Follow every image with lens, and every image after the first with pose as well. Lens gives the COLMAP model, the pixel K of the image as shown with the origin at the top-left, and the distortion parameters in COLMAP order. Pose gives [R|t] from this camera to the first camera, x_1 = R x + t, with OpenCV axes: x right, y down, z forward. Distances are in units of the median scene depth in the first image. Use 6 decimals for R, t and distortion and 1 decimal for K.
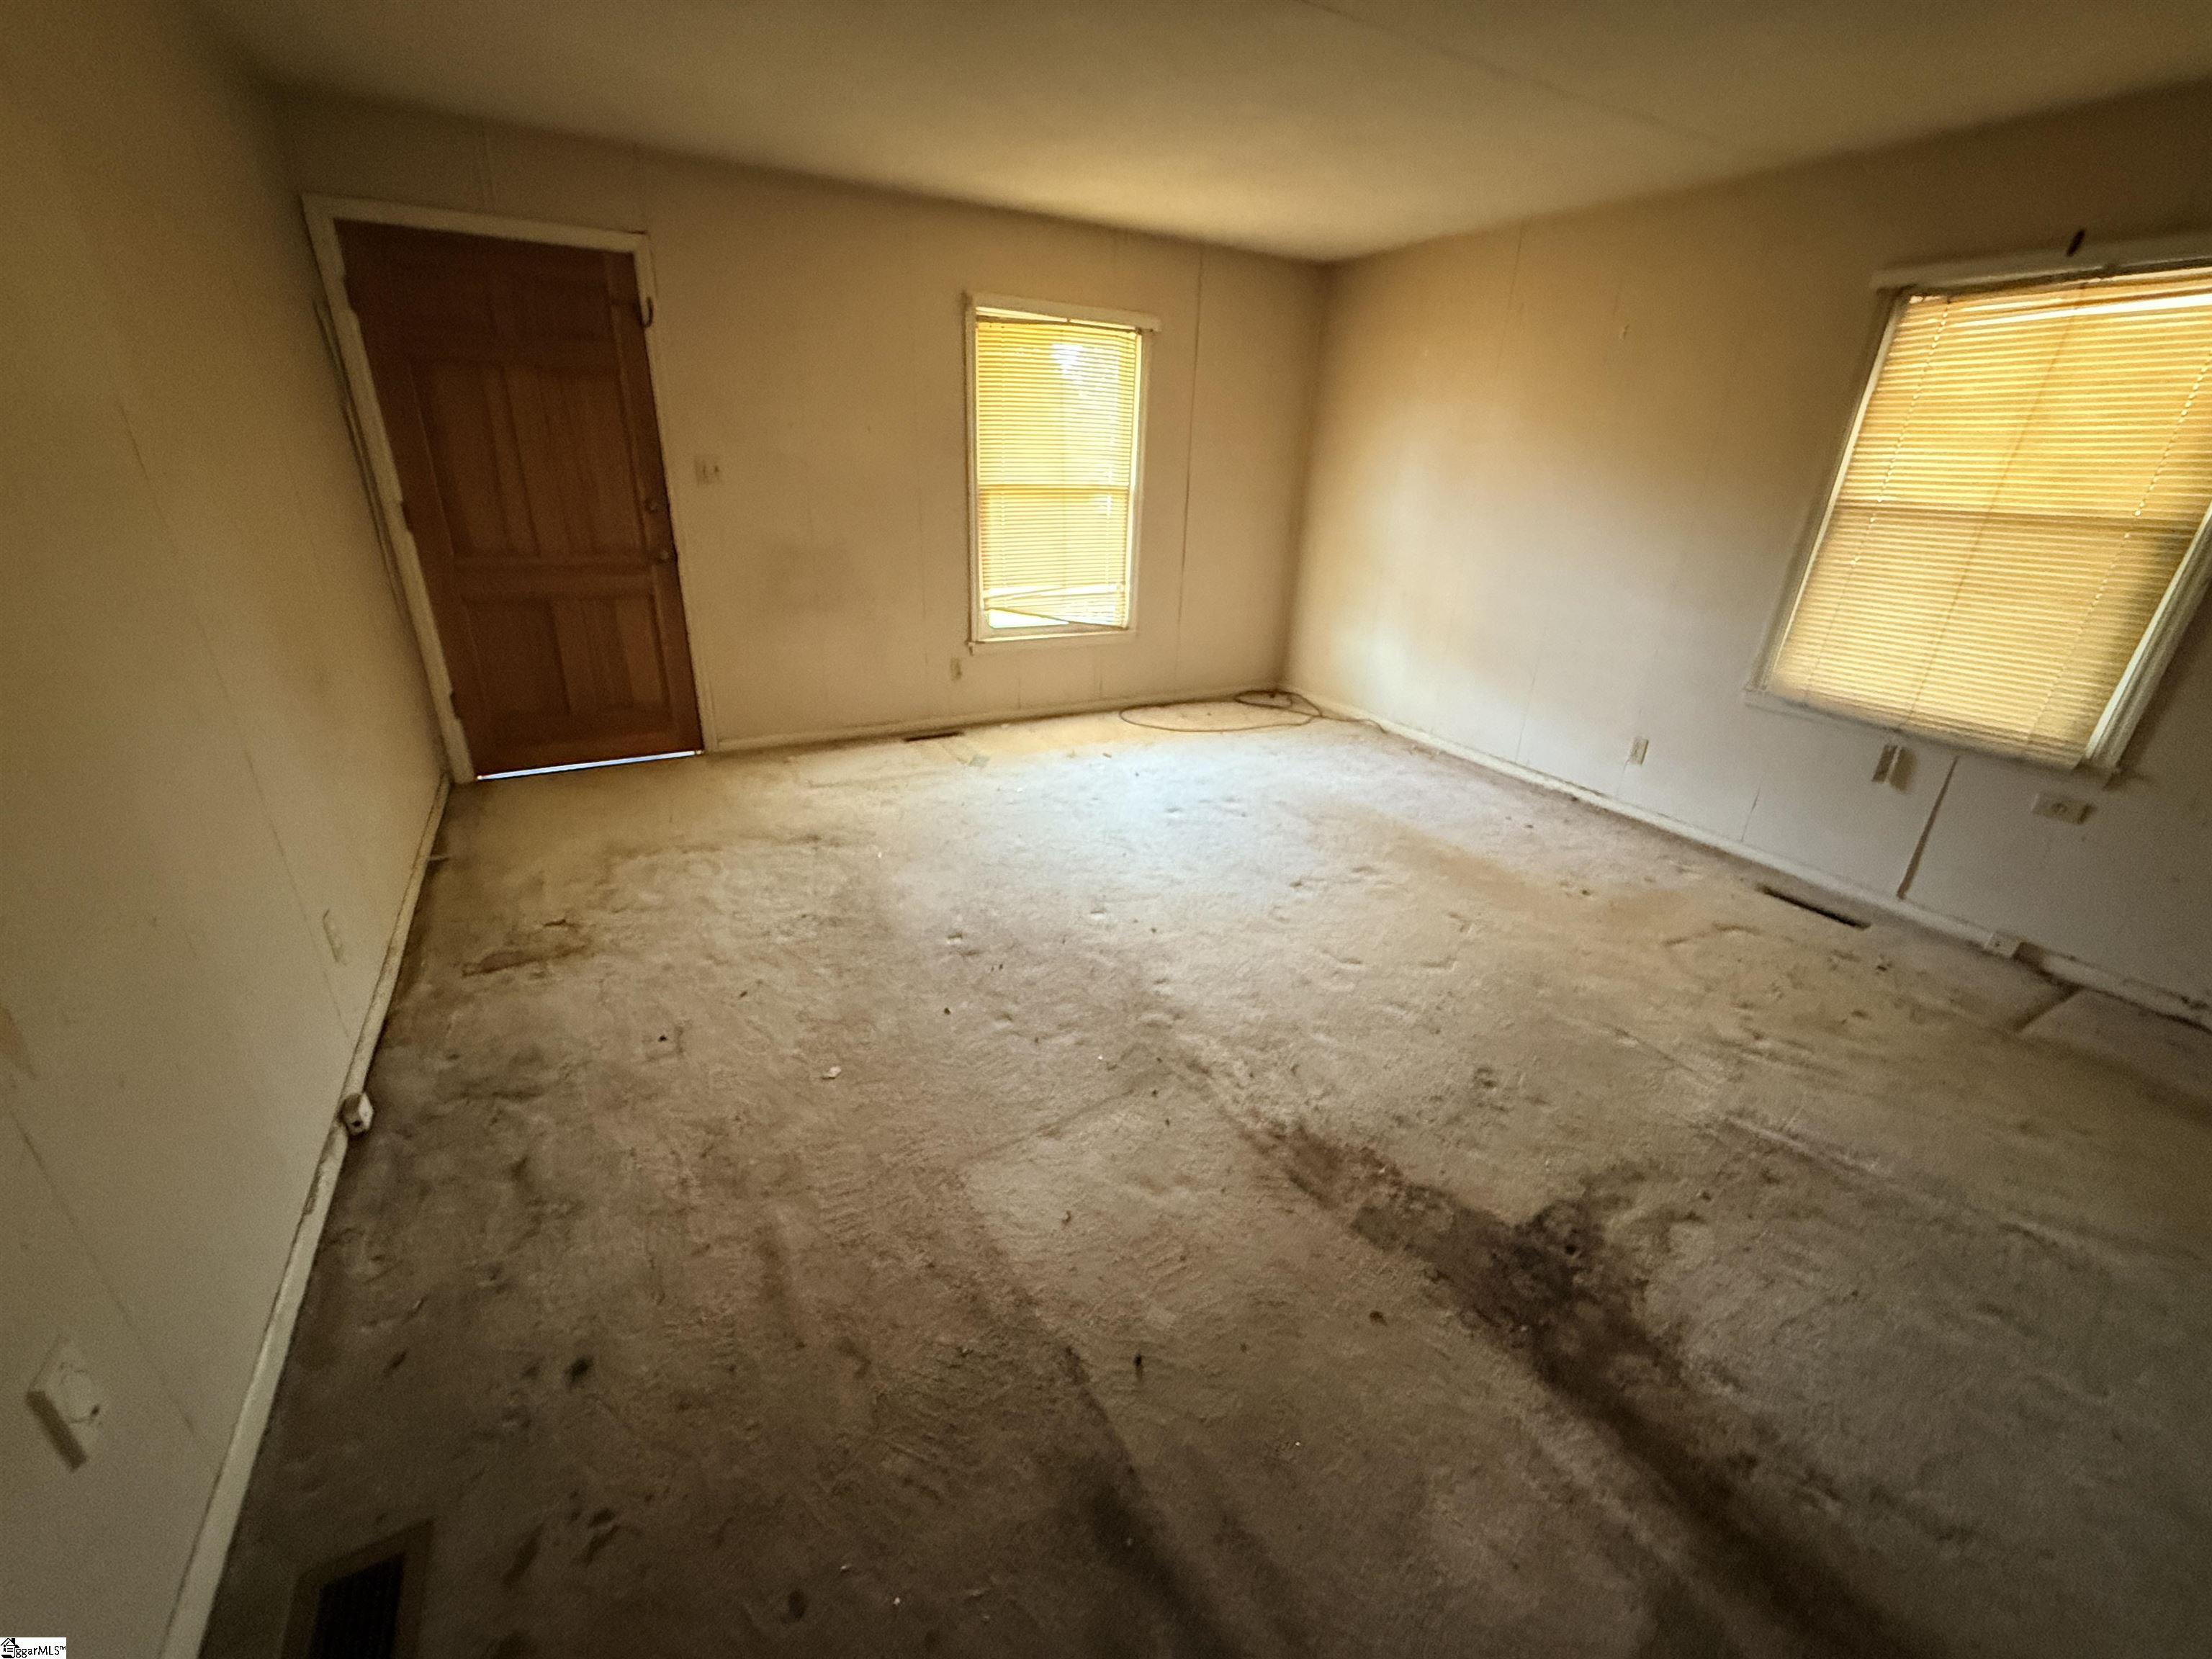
lens RADIAL K [[885.2, 0, 1100.9], [0, 885.2, 829.8], [0, 0, 1]] dist [-0.002516, 0.000426]
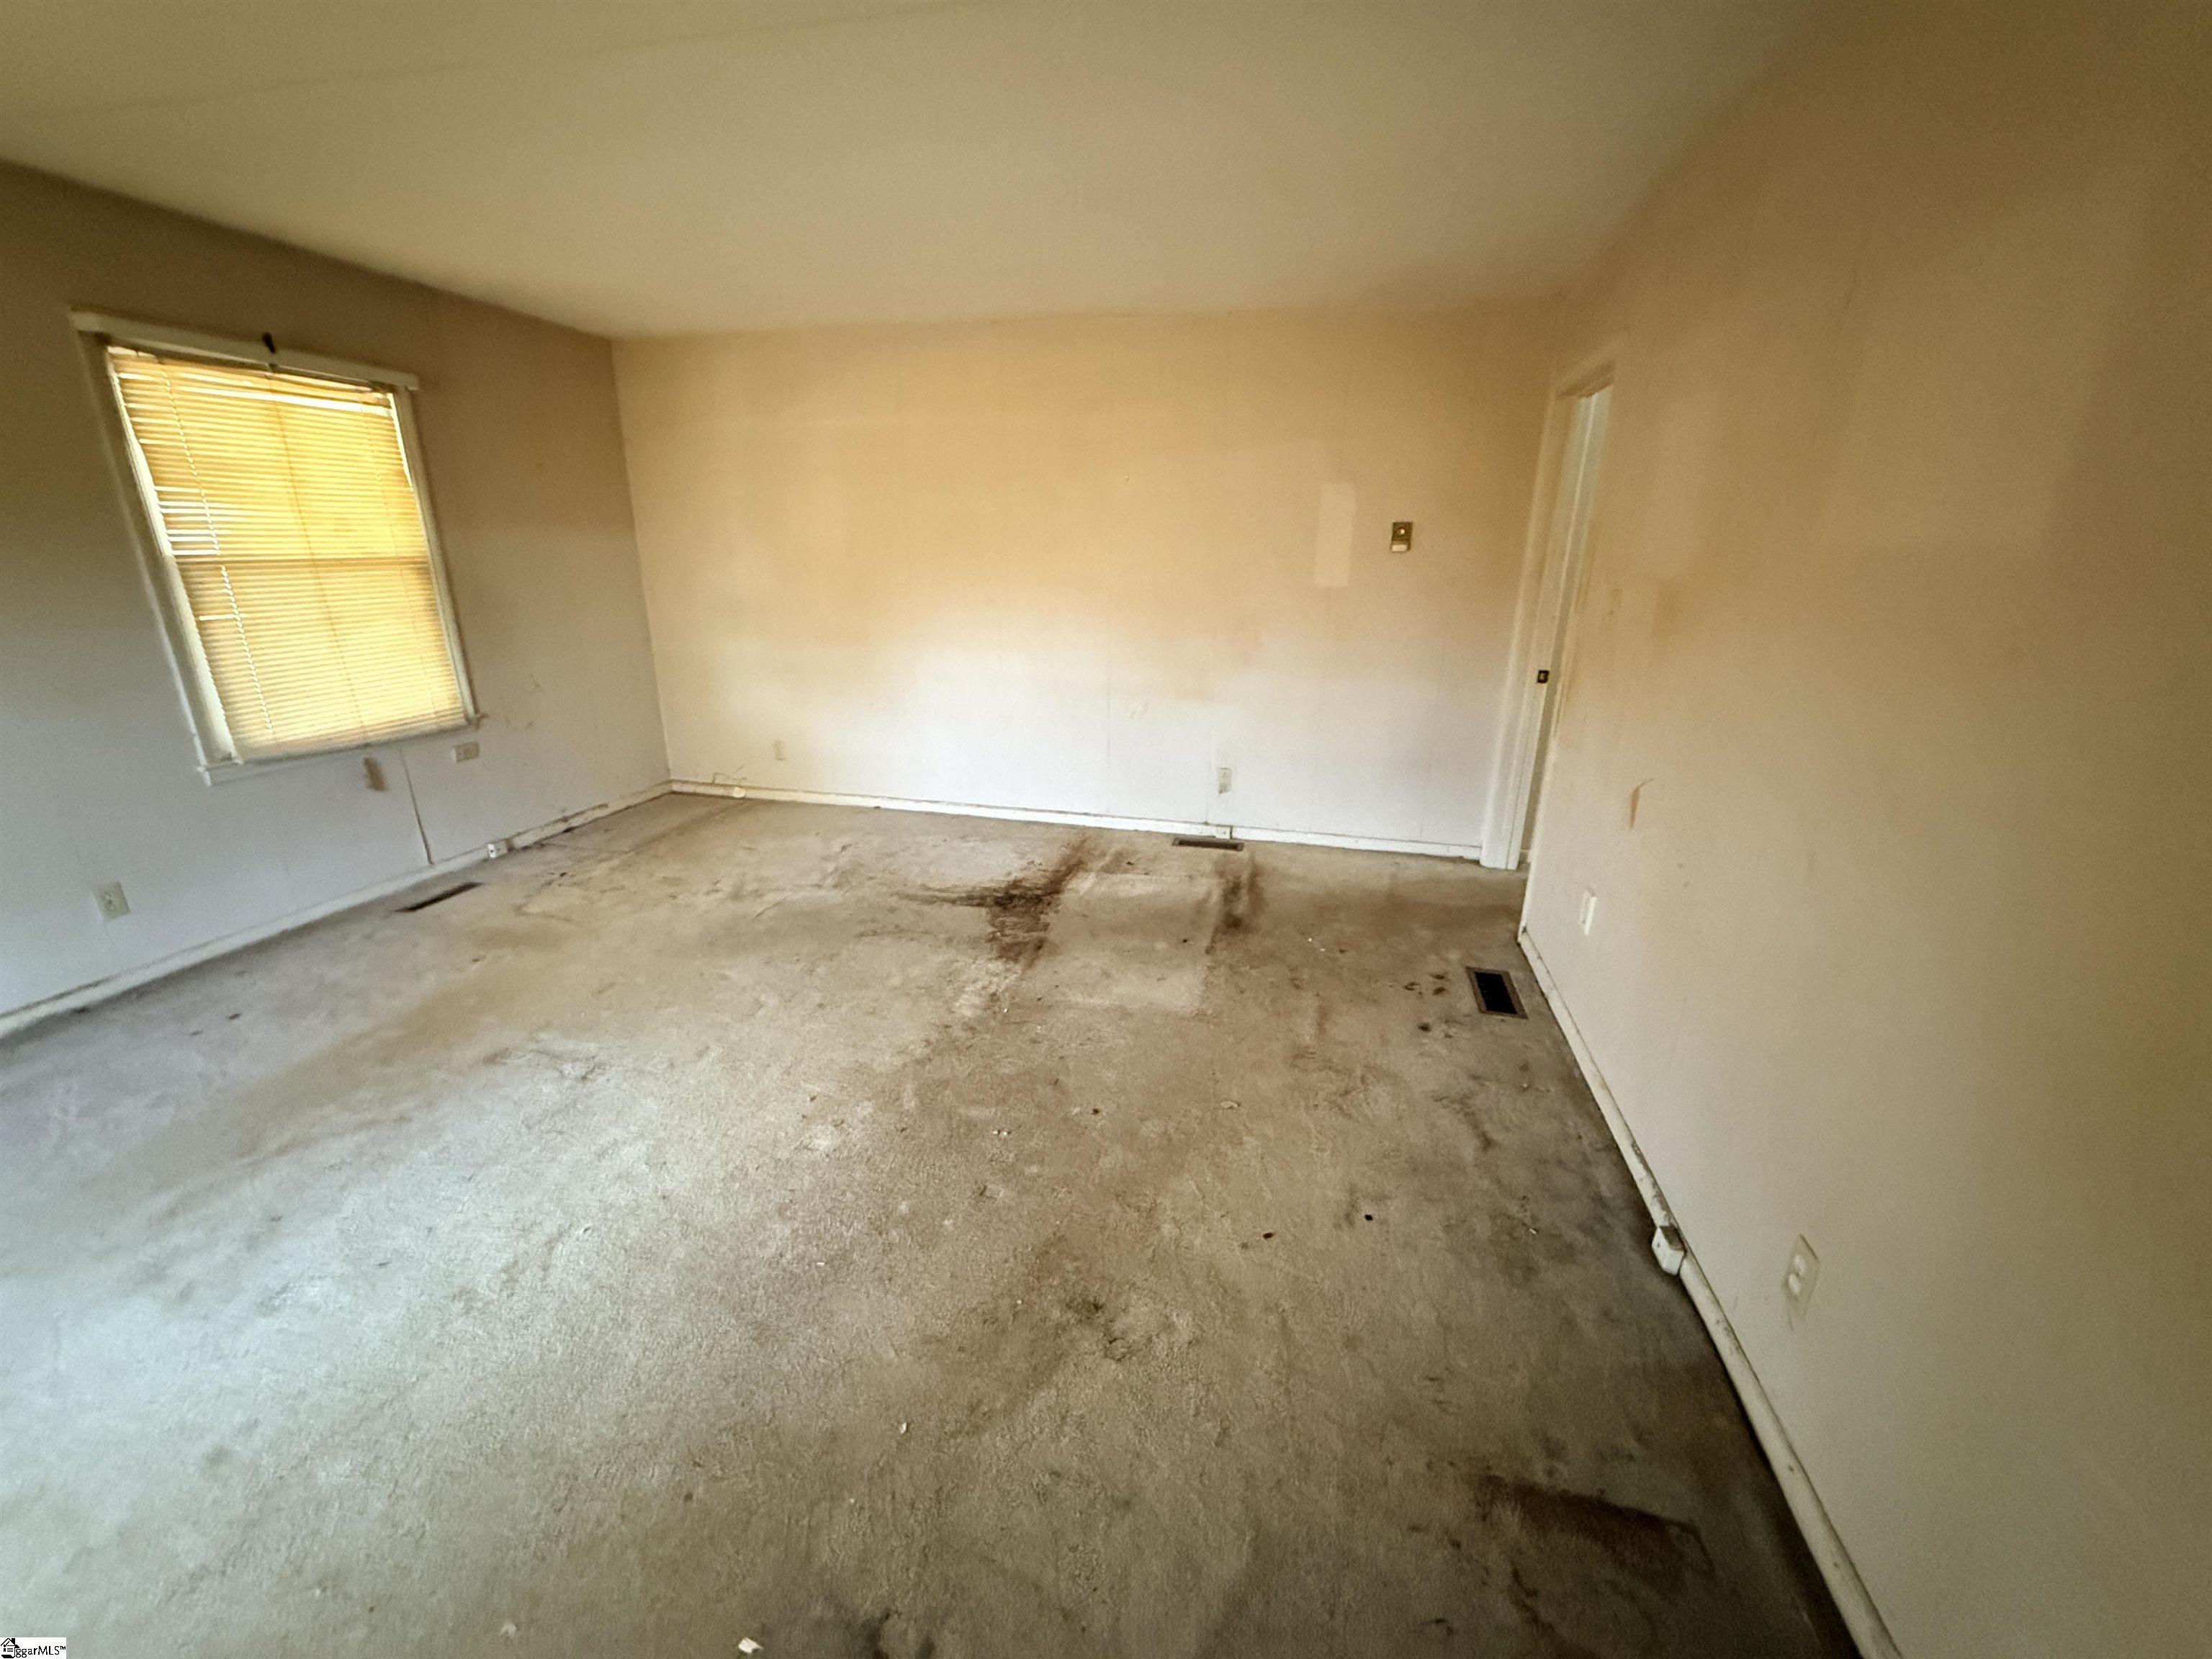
lens RADIAL K [[885.2, 0, 1100.9], [0, 885.2, 829.8], [0, 0, 1]] dist [-0.002516, 0.000426]
pose [[-0.728453, -0.252390, 0.636911, -0.648729], [0.234057, 0.782046, 0.577600, -0.538658], [-0.643874, 0.569828, -0.510610, 1.189502]]
